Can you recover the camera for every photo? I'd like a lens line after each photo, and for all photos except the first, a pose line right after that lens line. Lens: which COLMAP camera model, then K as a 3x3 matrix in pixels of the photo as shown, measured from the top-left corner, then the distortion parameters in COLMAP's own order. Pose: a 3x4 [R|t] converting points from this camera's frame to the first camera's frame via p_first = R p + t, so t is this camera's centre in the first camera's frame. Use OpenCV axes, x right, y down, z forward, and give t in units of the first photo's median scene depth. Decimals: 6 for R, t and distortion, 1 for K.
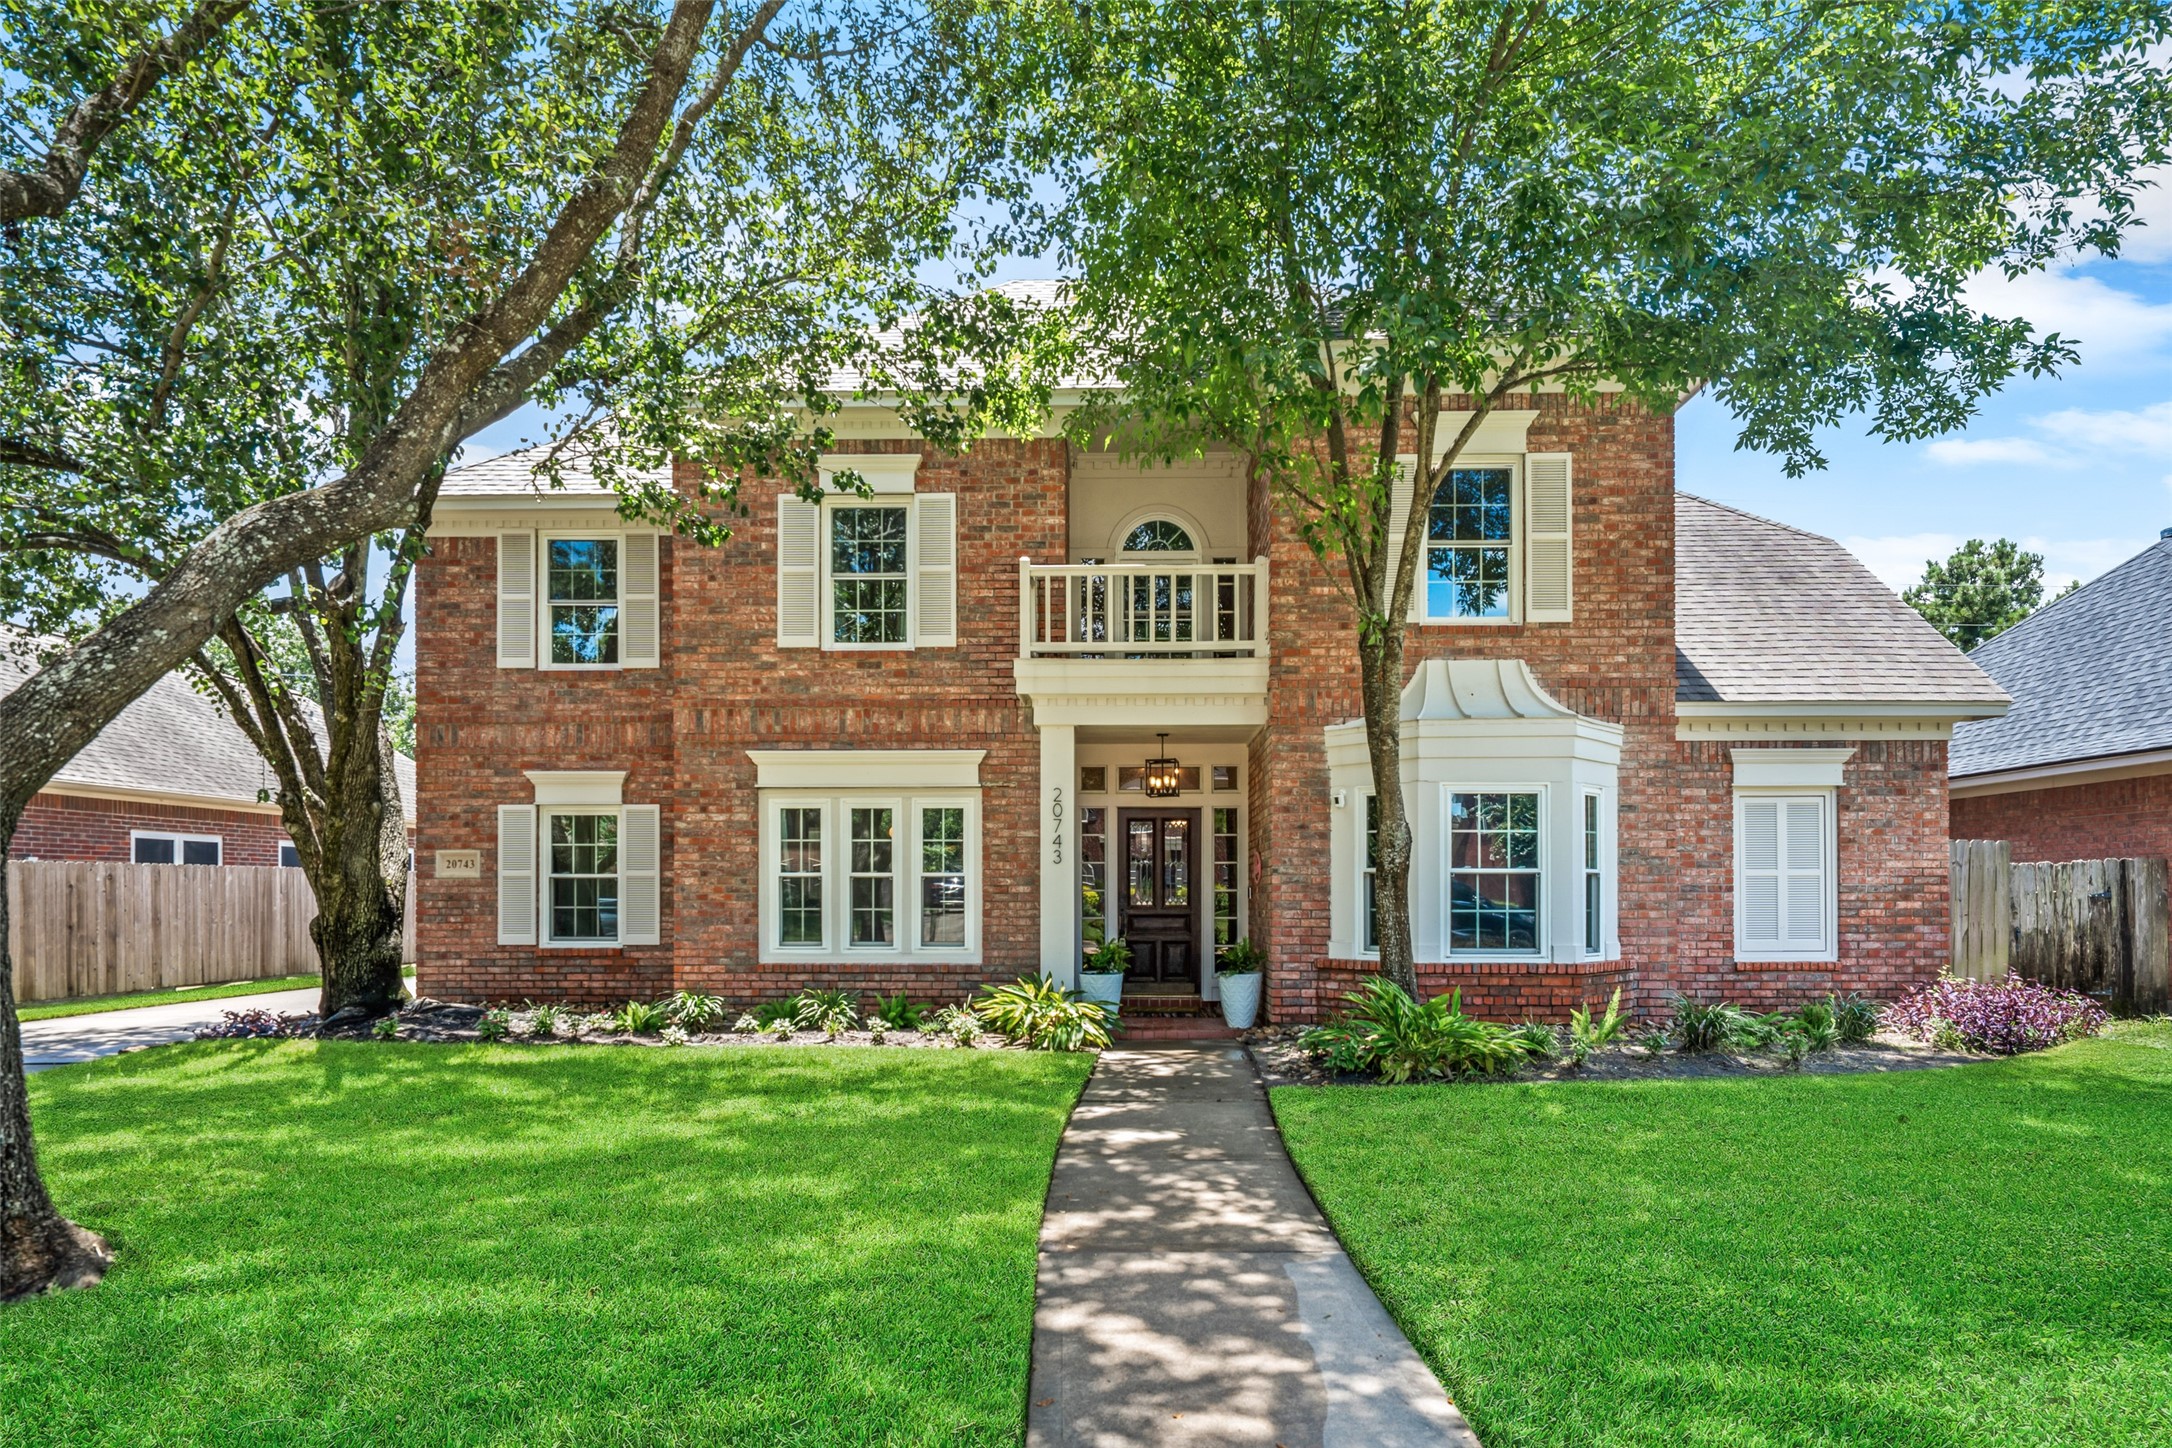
lens RADIAL K [[1125.1, 0, 1134.8], [0, 1125.1, 831.8], [0, 0, 1]] dist [0.014416, 0.000002]
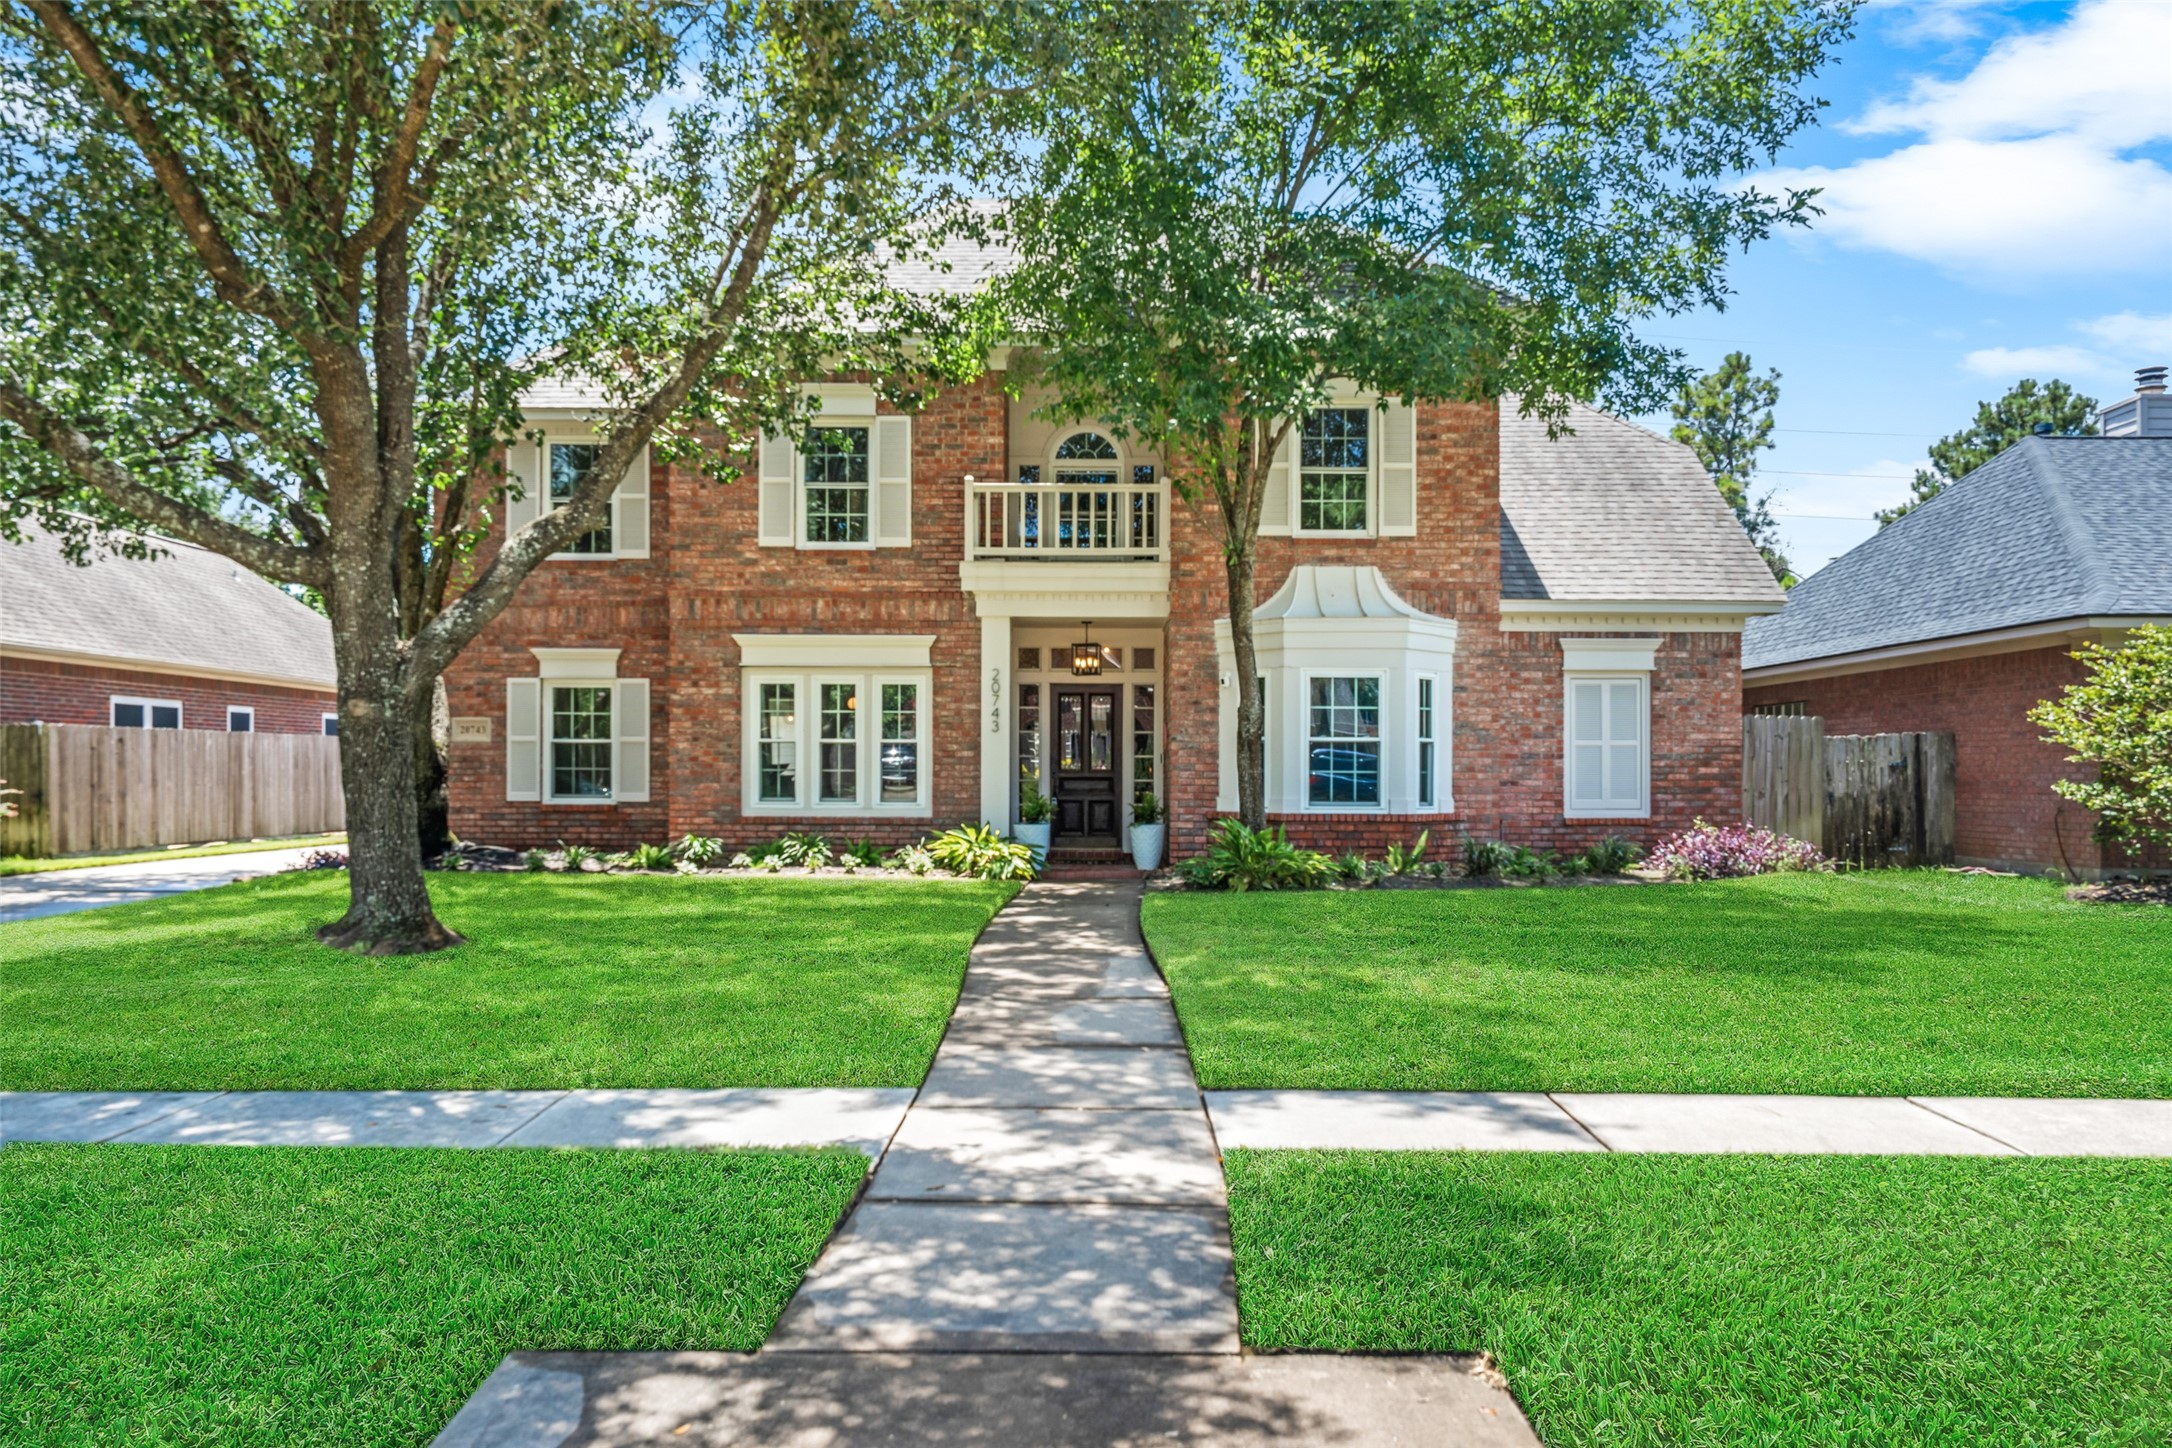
lens RADIAL K [[1503.0, 0, 1085.2], [0, 1503.0, 722.2], [0, 0, 1]] dist [0.000048, 0.000559]
pose [[0.999652, 0.005369, -0.025822, 0.067647], [-0.004879, 0.999808, 0.018988, -0.012779], [0.025919, -0.018856, 0.999486, -0.591513]]
